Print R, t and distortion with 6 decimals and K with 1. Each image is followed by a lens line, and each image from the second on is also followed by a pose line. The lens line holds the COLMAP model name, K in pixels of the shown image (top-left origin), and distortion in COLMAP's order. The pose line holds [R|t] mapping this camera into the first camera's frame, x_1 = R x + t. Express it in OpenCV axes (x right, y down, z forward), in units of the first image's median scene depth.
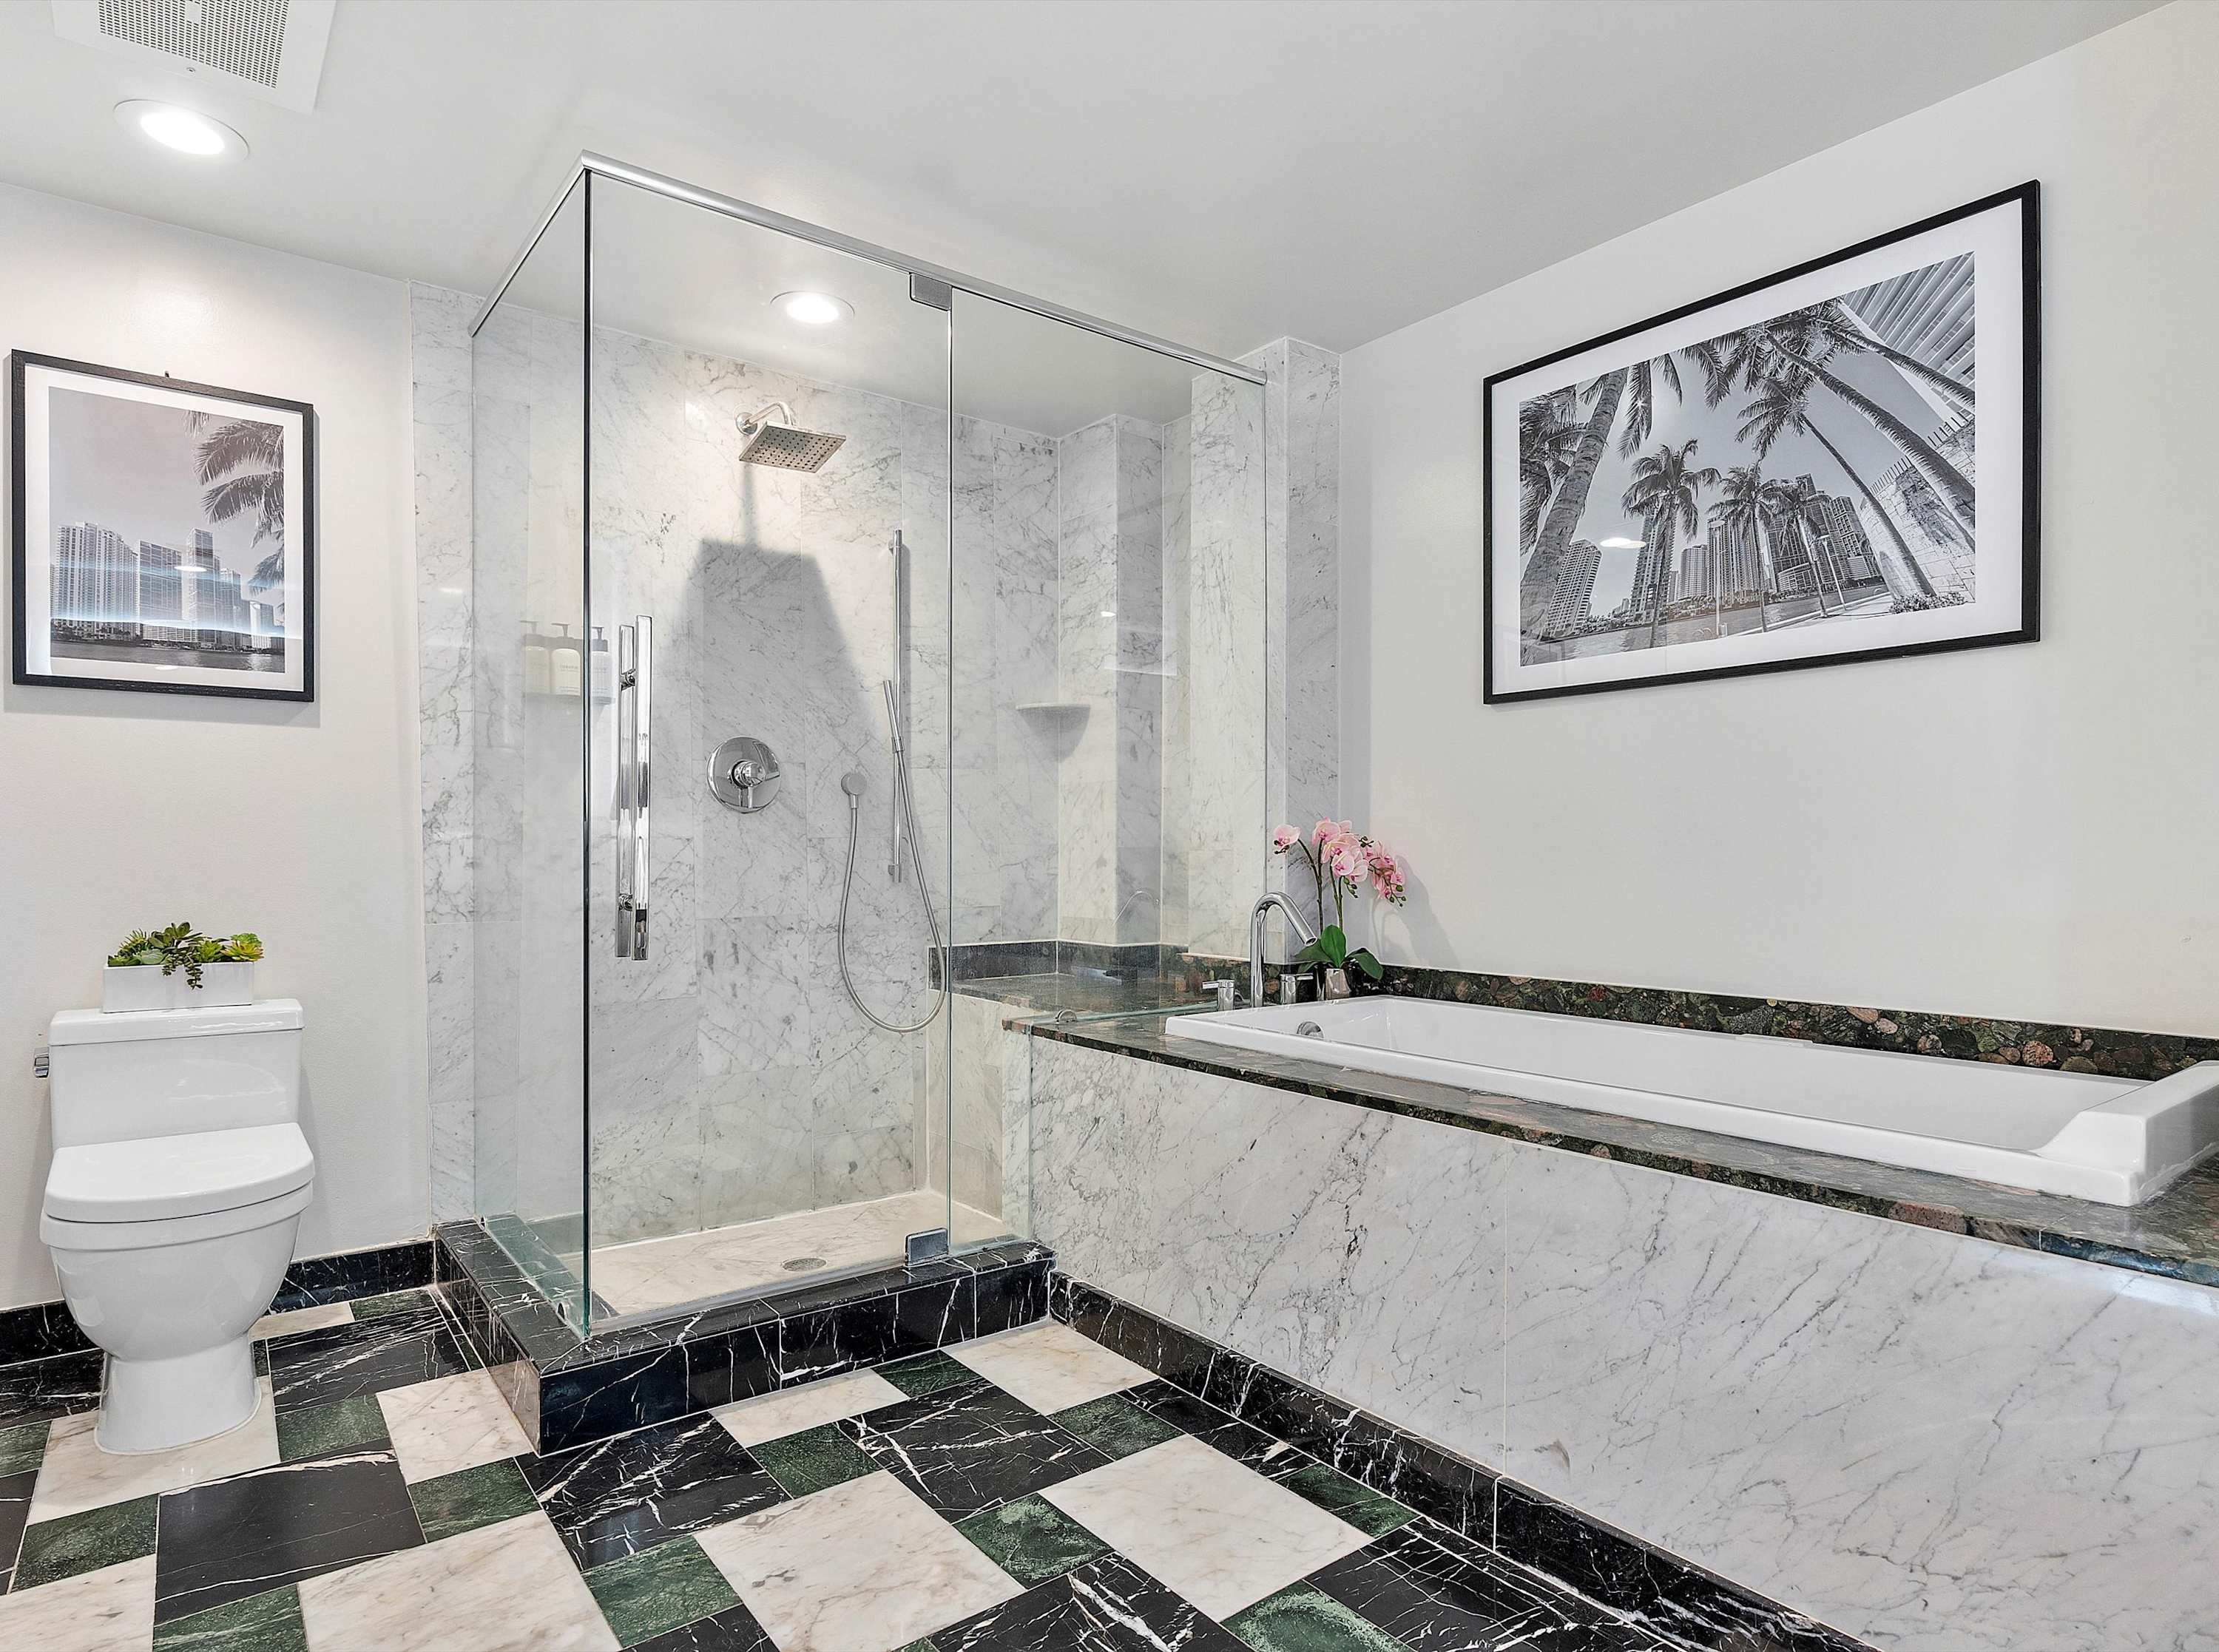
lens RADIAL K [[1159.7, 0, 1114.6], [0, 1159.7, 843.3], [0, 0, 1]] dist [-0.015169, 0.003269]
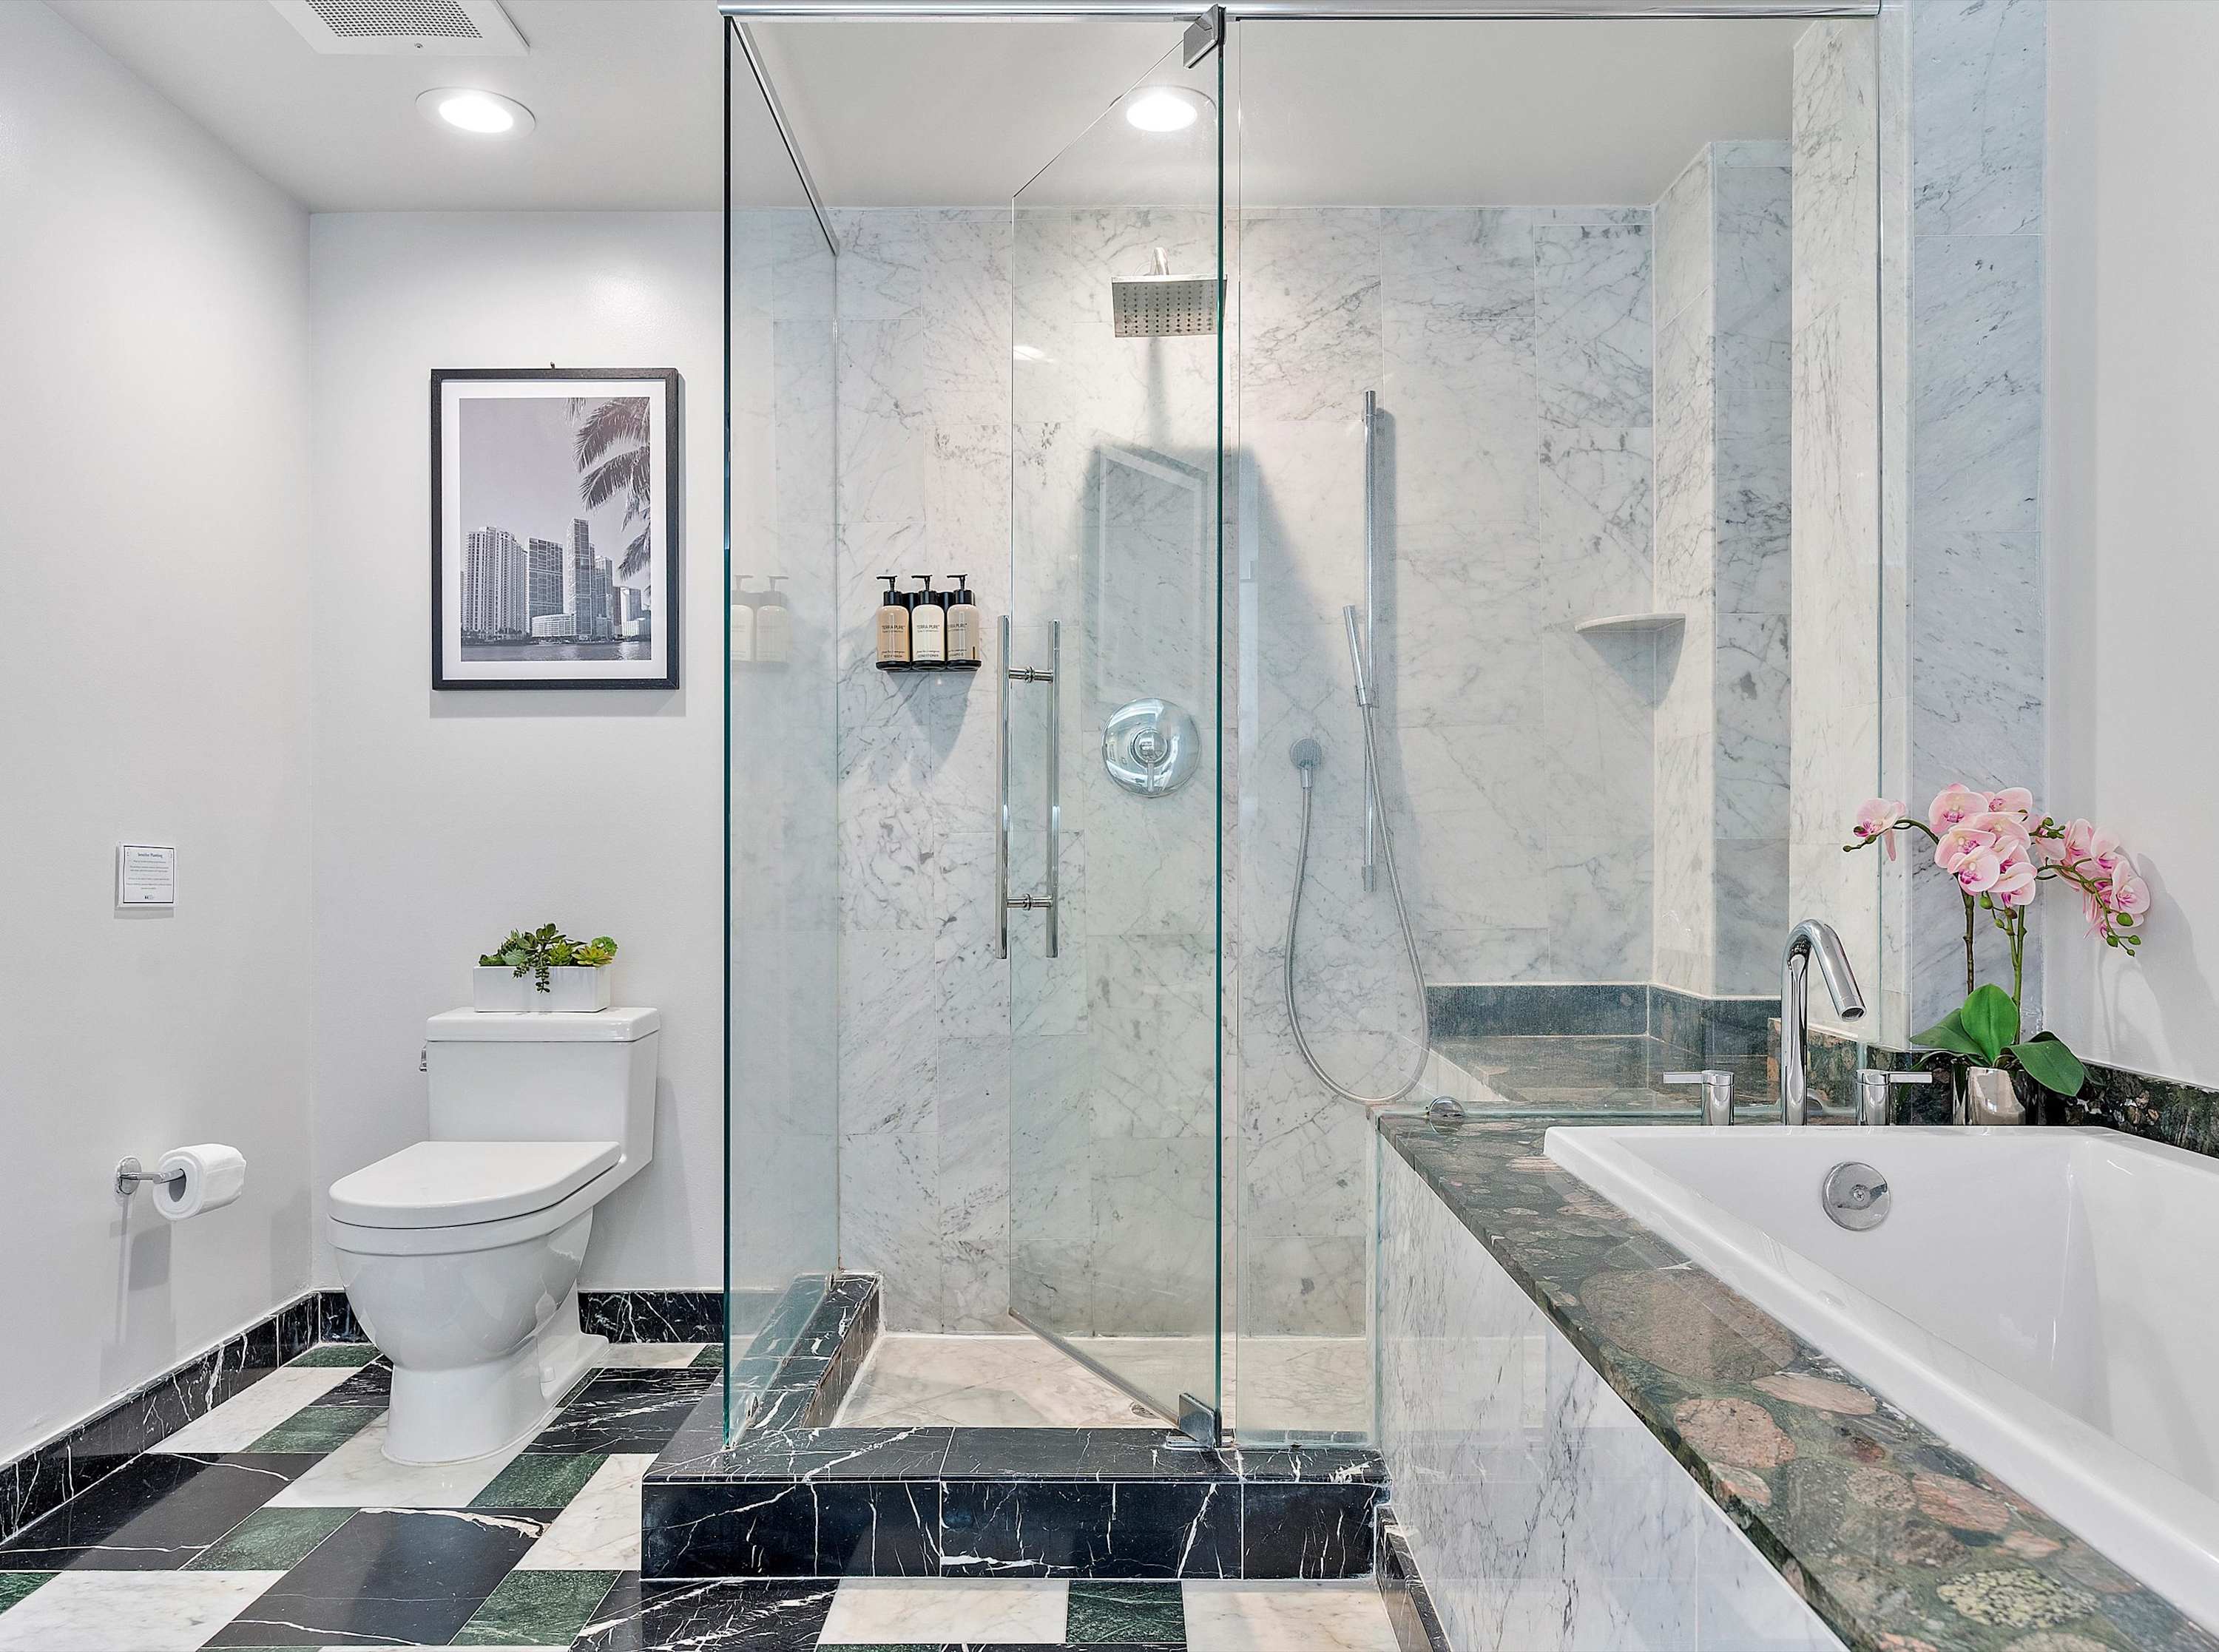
lens RADIAL K [[1495.4, 0, 1156.4], [0, 1495.4, 830.6], [0, 0, 1]] dist [-0.006193, 0.000803]
pose [[0.810830, -0.008587, -0.585219, 0.329948], [0.007777, 0.999962, -0.003898, -0.001049], [0.585230, -0.001391, 0.810866, 0.258135]]
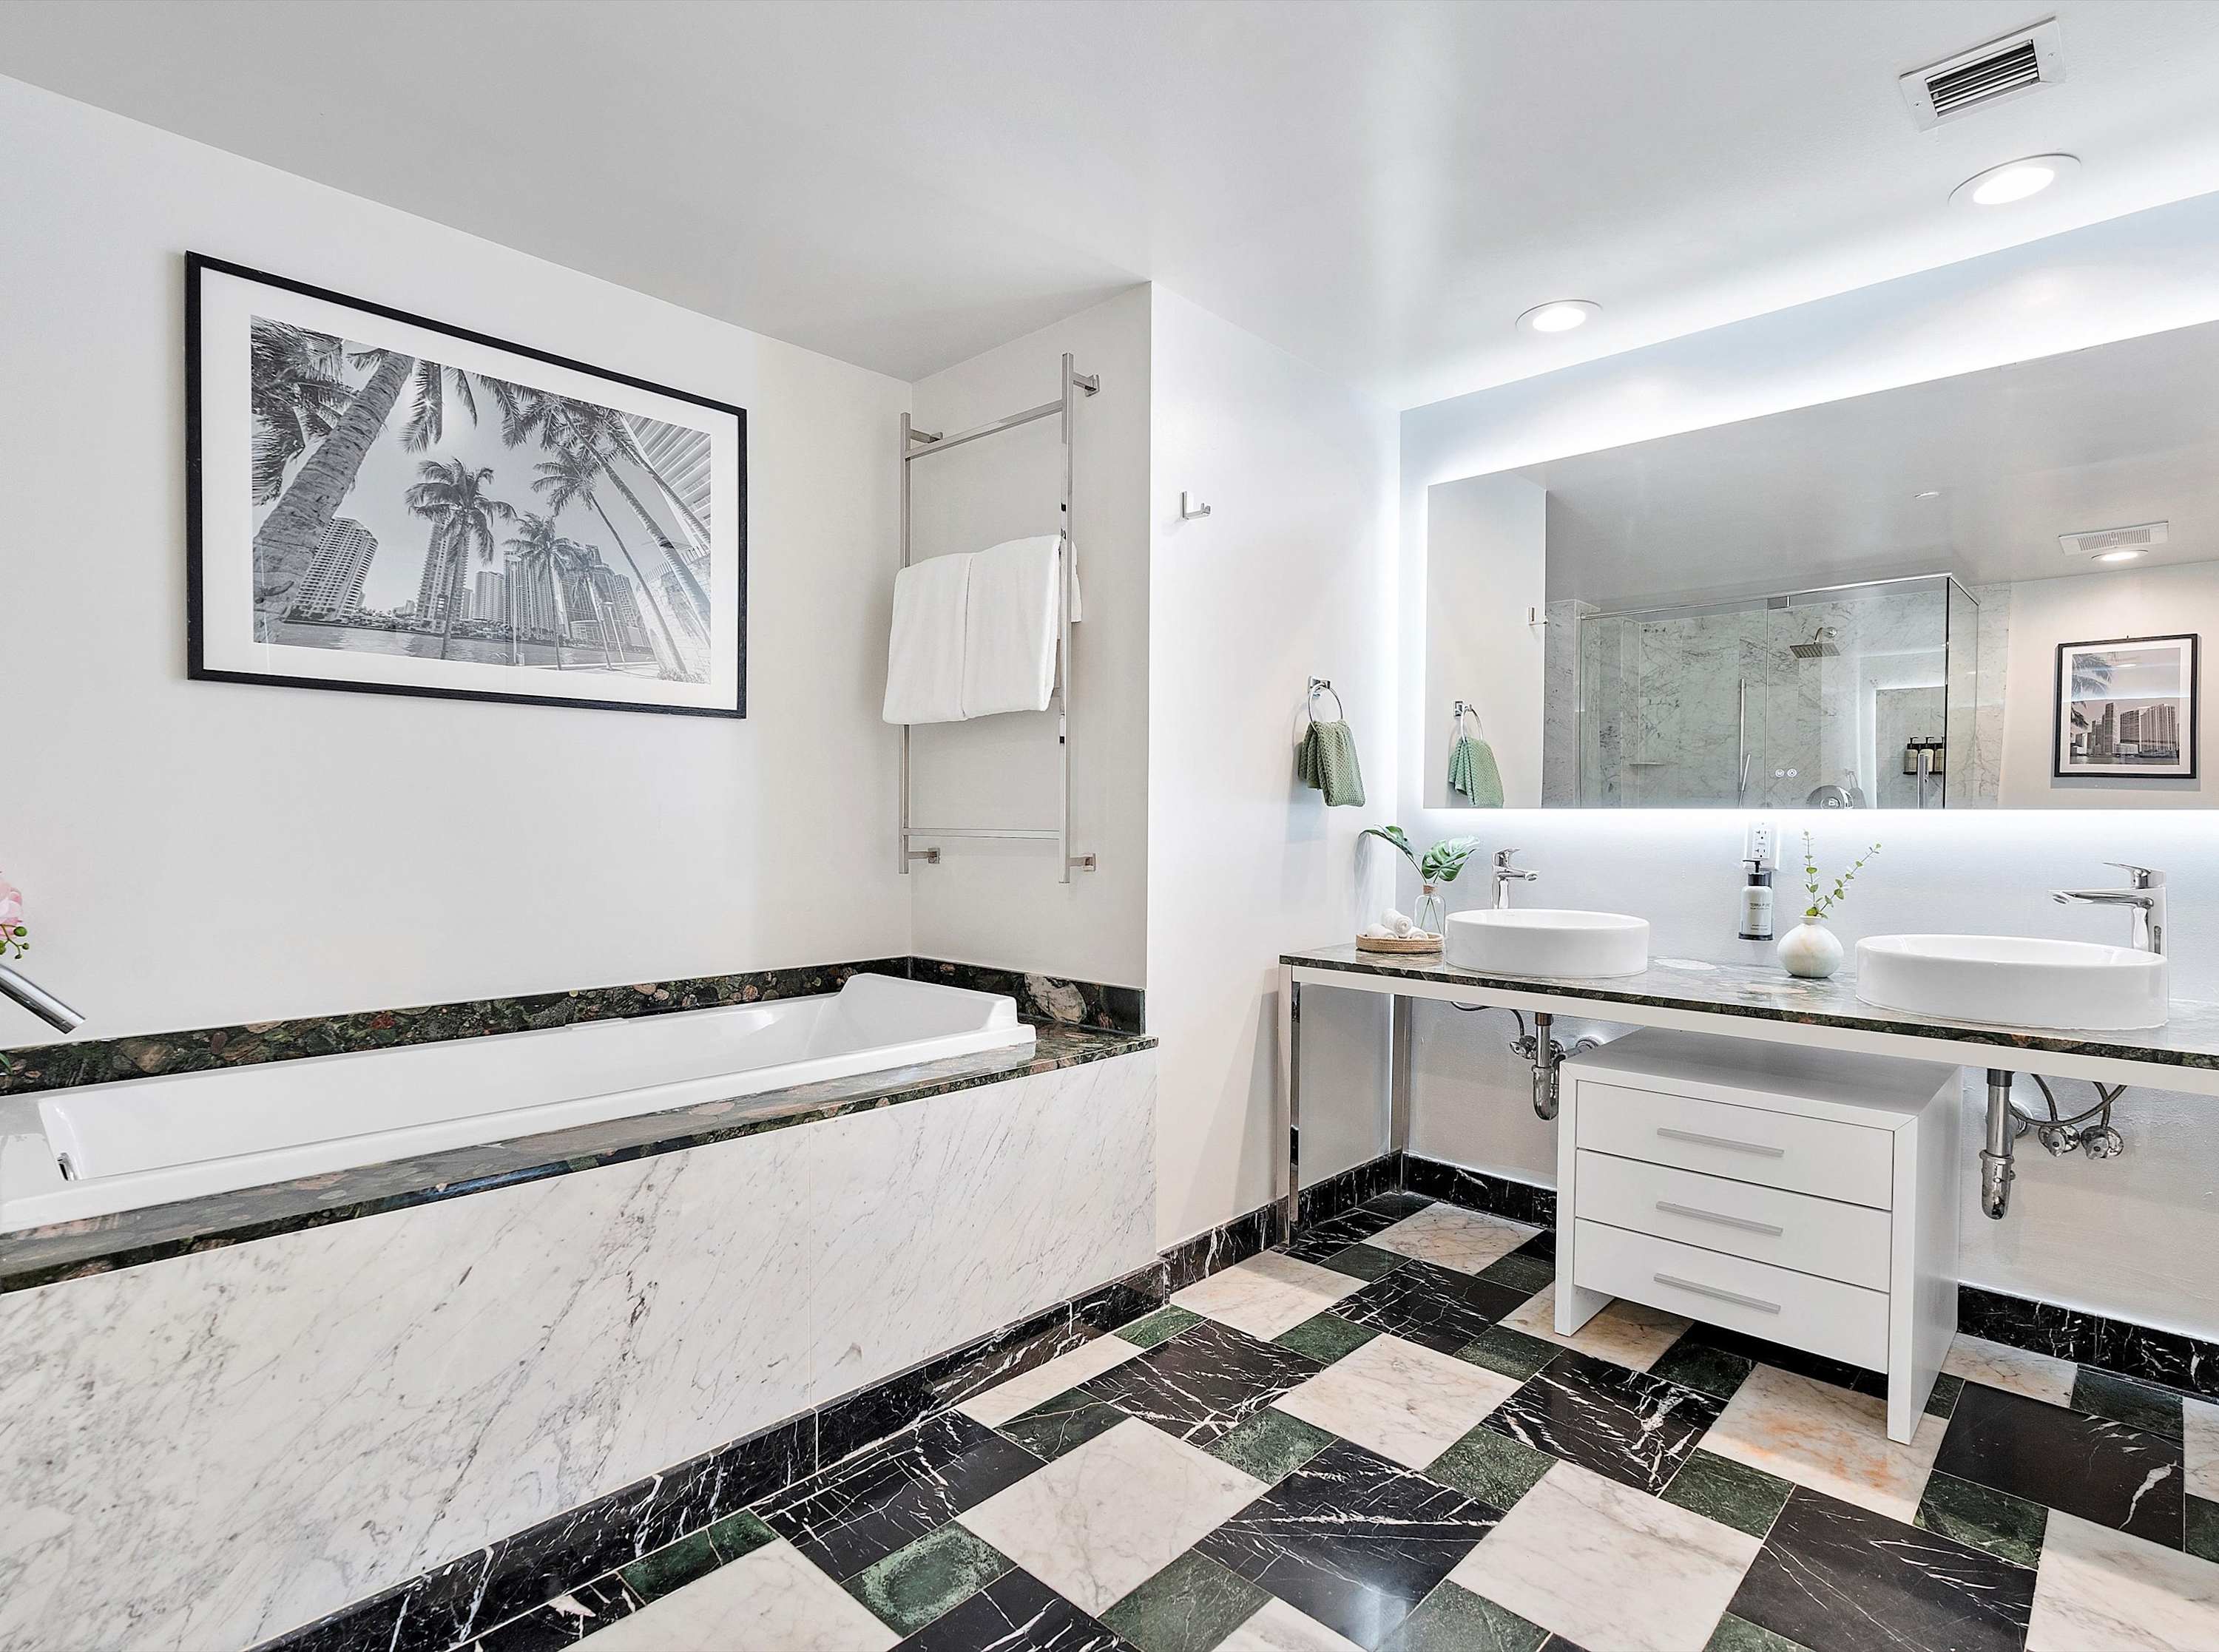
lens RADIAL K [[1108.7, 0, 1063.2], [0, 1108.7, 841.4], [0, 0, 1]] dist [-0.031188, 0.012447]
pose [[-0.101419, -0.016686, 0.994704, -0.501721], [-0.007538, 0.999844, 0.016003, -0.031477], [-0.994815, -0.005875, -0.101529, 0.543680]]
